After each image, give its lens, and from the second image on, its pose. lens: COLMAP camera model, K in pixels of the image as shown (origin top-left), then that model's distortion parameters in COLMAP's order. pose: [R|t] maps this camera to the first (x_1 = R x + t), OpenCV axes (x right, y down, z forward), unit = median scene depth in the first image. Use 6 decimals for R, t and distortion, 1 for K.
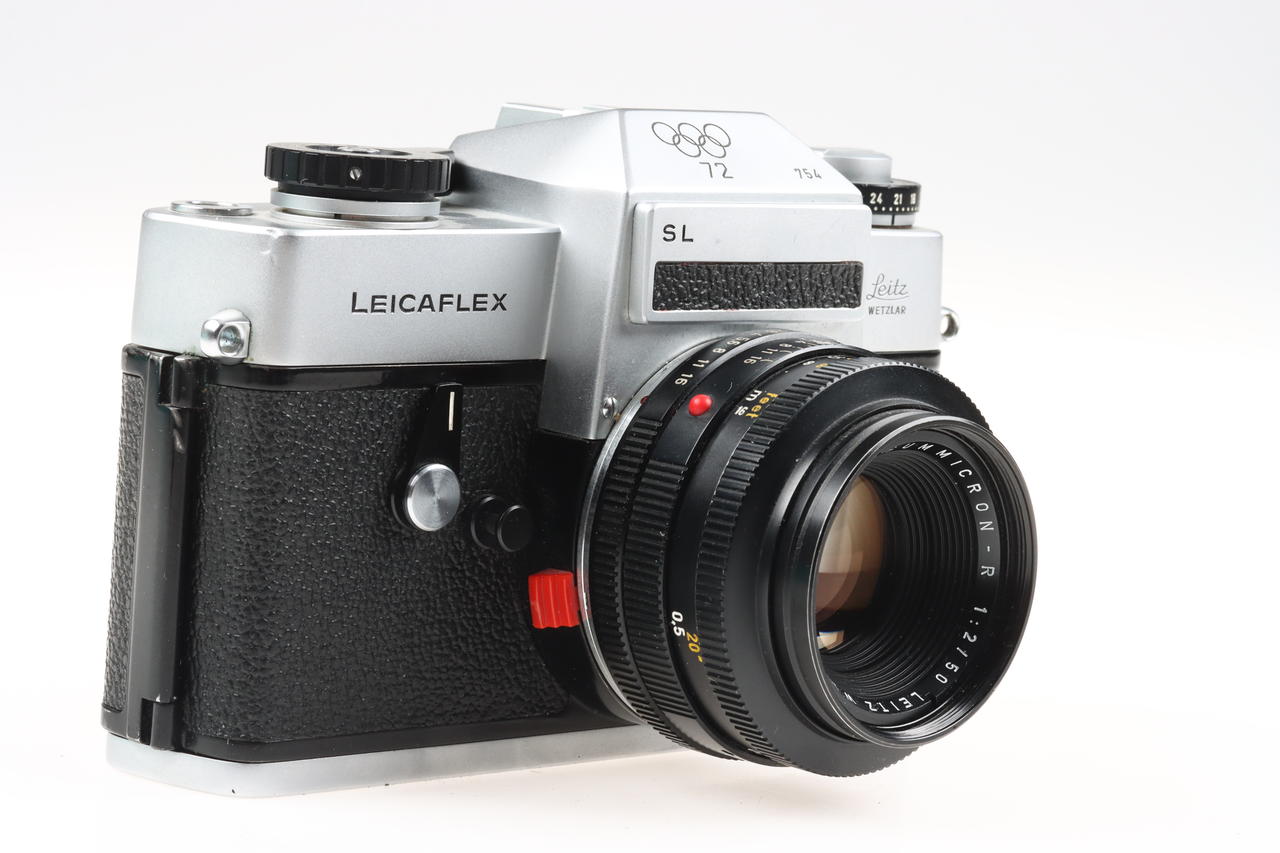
lens RADIAL K [[3953.3, 0, 640.0], [0, 3953.3, 426.5], [0, 0, 1]] dist [-0.285430, 1.626213]
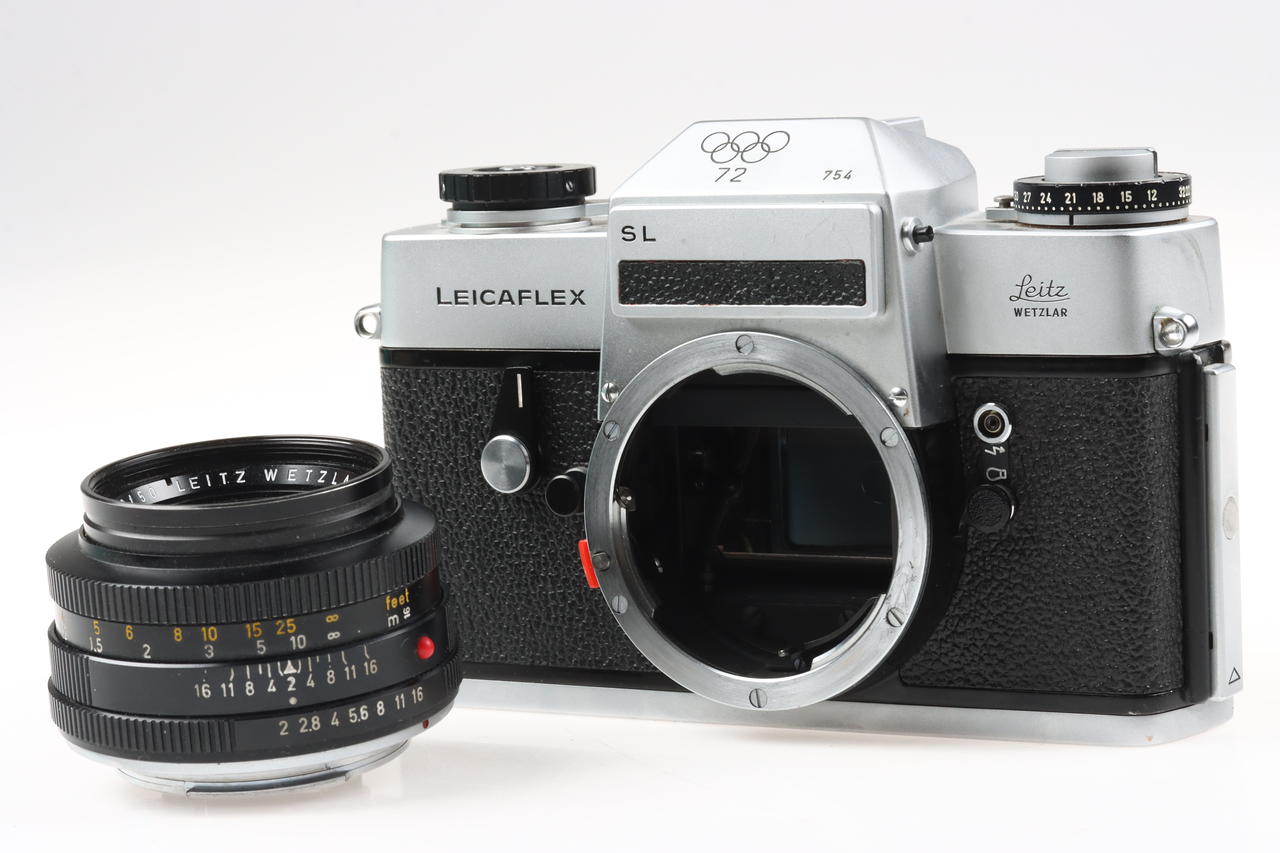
lens RADIAL K [[3953.3, 0, 640.0], [0, 3953.3, 426.5], [0, 0, 1]] dist [-0.285430, 1.626213]
pose [[0.314941, 0.024899, -0.948785, 1.056462], [-0.050553, 0.998677, 0.009428, -0.006056], [0.947764, 0.044994, 0.315783, 0.663885]]
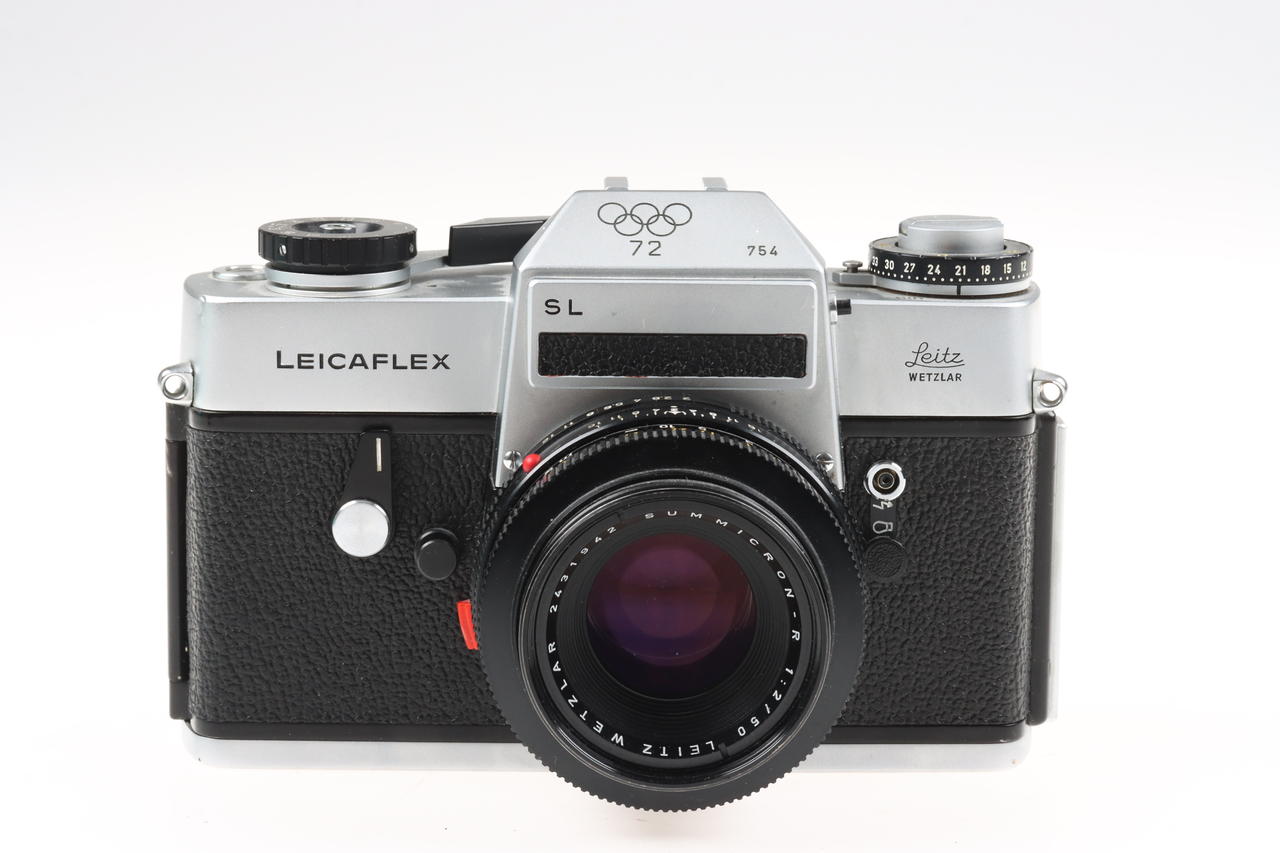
lens RADIAL K [[3953.3, 0, 640.0], [0, 3953.3, 426.5], [0, 0, 1]] dist [-0.285430, 1.626213]
pose [[0.745831, 0.056961, -0.663695, 0.773047], [-0.037702, 0.998350, 0.043314, -0.064925], [0.665067, -0.007282, 0.746748, 0.184739]]
